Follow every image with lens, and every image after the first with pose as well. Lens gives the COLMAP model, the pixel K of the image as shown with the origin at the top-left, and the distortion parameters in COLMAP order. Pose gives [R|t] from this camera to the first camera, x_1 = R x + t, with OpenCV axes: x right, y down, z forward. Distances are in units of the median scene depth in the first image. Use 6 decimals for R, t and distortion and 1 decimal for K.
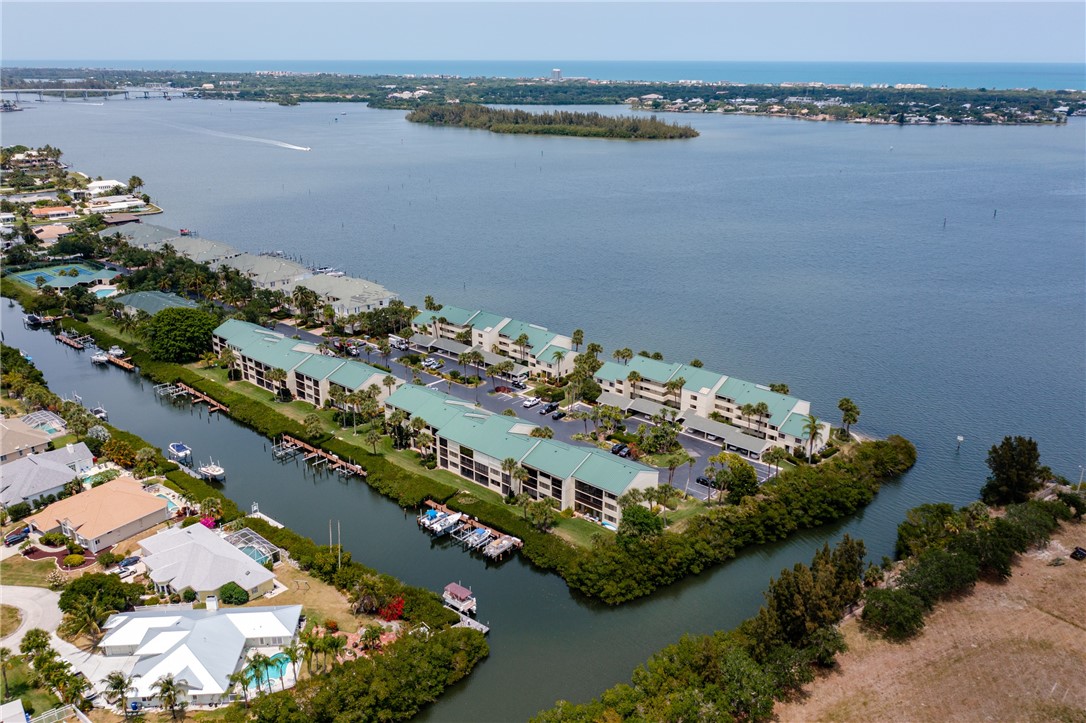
lens RADIAL K [[865.2, 0, 543.0], [0, 865.2, 361.5], [0, 0, 1]] dist [-0.006981, 0.005755]
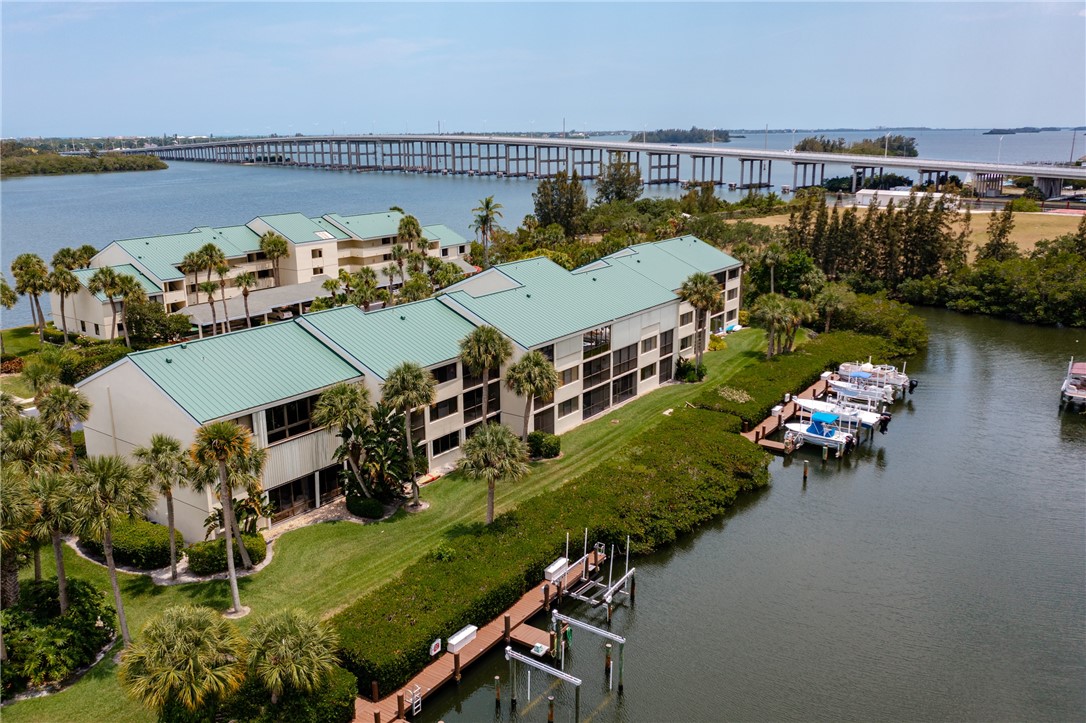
lens RADIAL K [[882.5, 0, 543.0], [0, 882.5, 361.5], [0, 0, 1]] dist [-0.000393, 0.001707]
pose [[-0.093938, -0.254220, 0.962573, -0.413682], [0.341645, 0.899906, 0.271011, 0.000600], [-0.935122, 0.354317, 0.002318, 0.927963]]
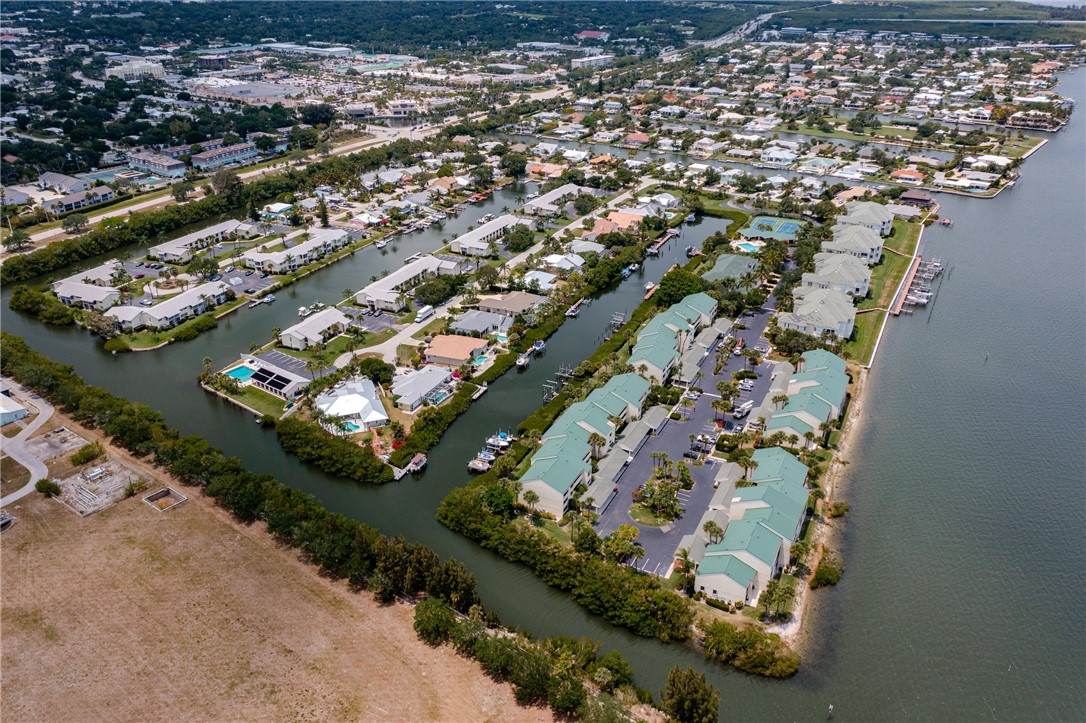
lens RADIAL K [[865.2, 0, 543.0], [0, 865.2, 361.5], [0, 0, 1]] dist [-0.006981, 0.005755]
pose [[0.275517, 0.408378, -0.870240, 0.993810], [-0.323308, 0.891907, 0.316186, -0.381043], [0.905297, 0.194241, 0.377767, 0.377980]]
